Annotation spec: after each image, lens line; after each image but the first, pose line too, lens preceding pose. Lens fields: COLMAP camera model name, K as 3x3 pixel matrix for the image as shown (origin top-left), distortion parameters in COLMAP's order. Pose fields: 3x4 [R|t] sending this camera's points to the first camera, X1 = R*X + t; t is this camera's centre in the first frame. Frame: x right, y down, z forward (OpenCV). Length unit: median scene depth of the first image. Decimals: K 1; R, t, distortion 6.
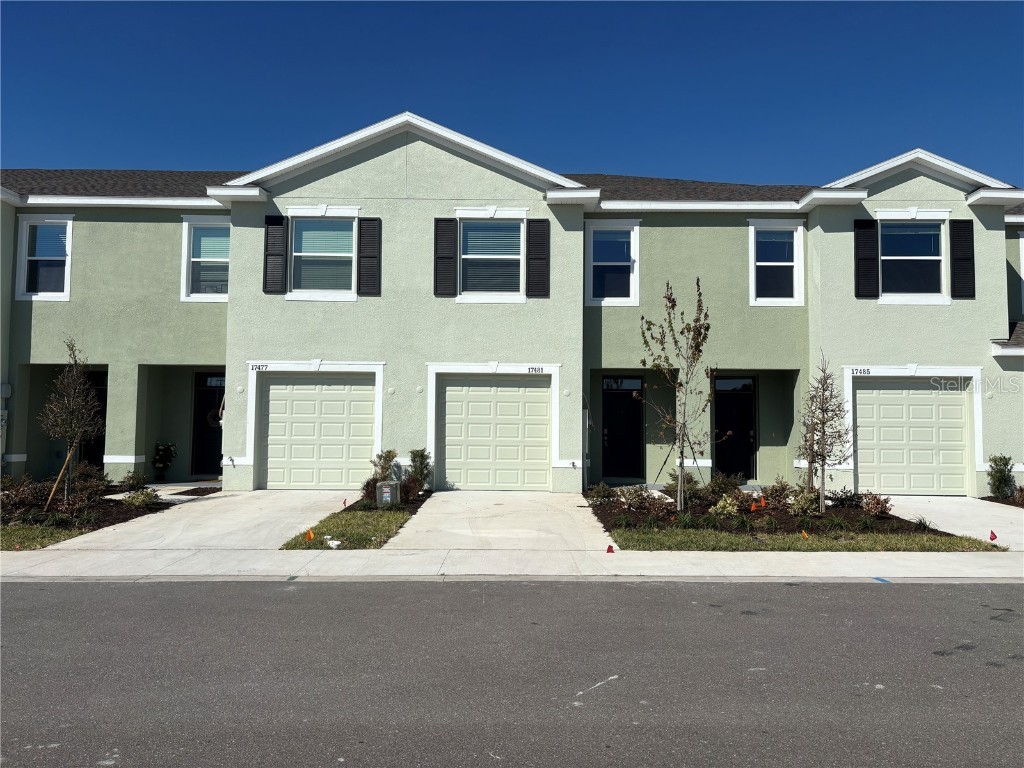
lens RADIAL K [[770.2, 0, 512.2], [0, 770.2, 387.3], [0, 0, 1]] dist [0.031617, -0.029113]
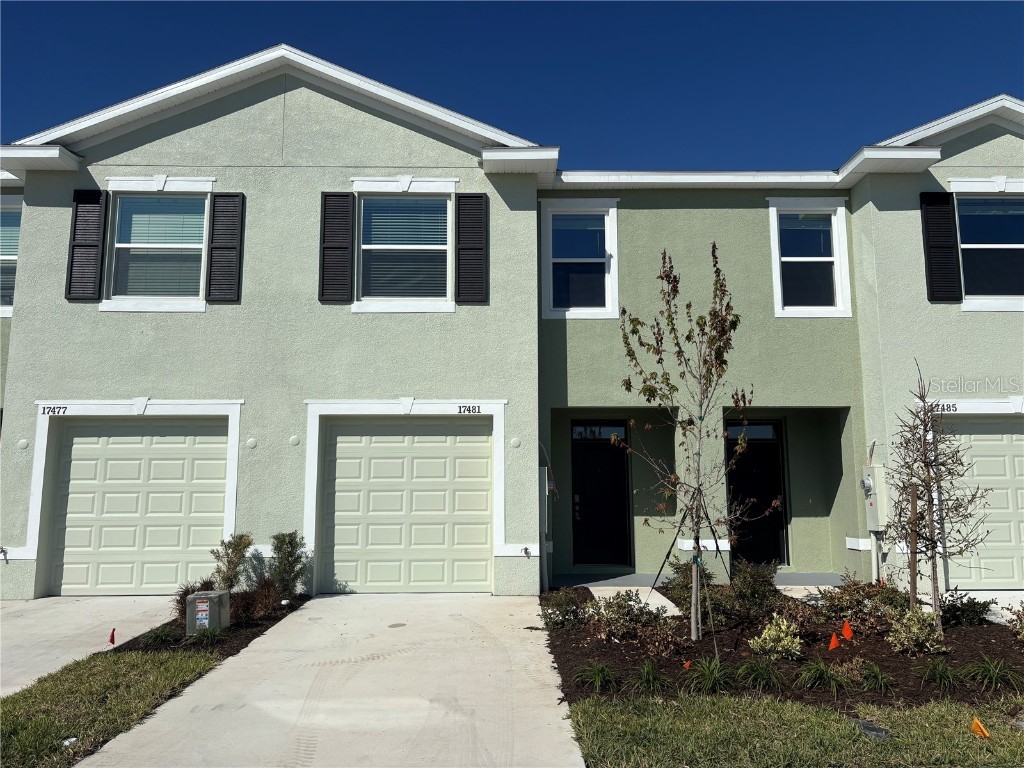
lens RADIAL K [[770.2, 0, 512.7], [0, 770.2, 378.9], [0, 0, 1]] dist [0.031617, -0.029113]
pose [[0.999722, -0.009210, 0.021708, 0.054178], [0.011135, 0.995850, -0.090327, 0.012117], [-0.020786, 0.090544, 0.995676, 0.321123]]
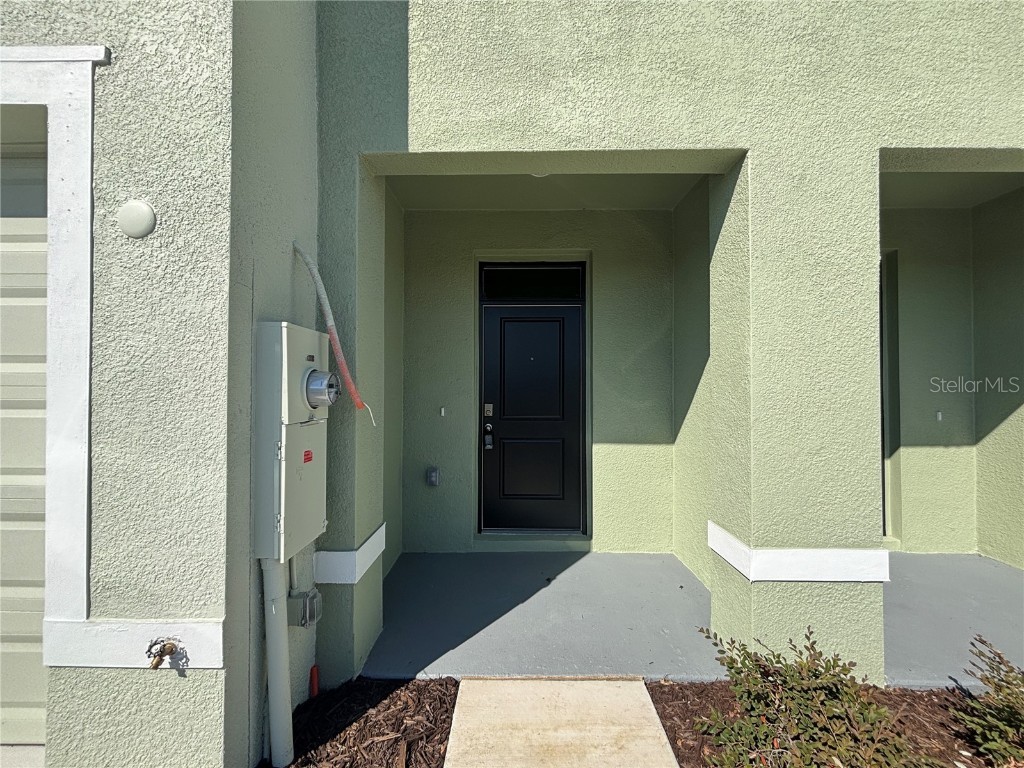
lens RADIAL K [[413.5, 0, 511.4], [0, 413.5, 386.6], [0, 0, 1]] dist [-0.001959, -0.000095]
pose [[0.999936, -0.010786, 0.003315, 0.151633], [0.010608, 0.998718, 0.049496, 0.040018], [-0.003844, -0.049458, 0.998769, 0.905473]]
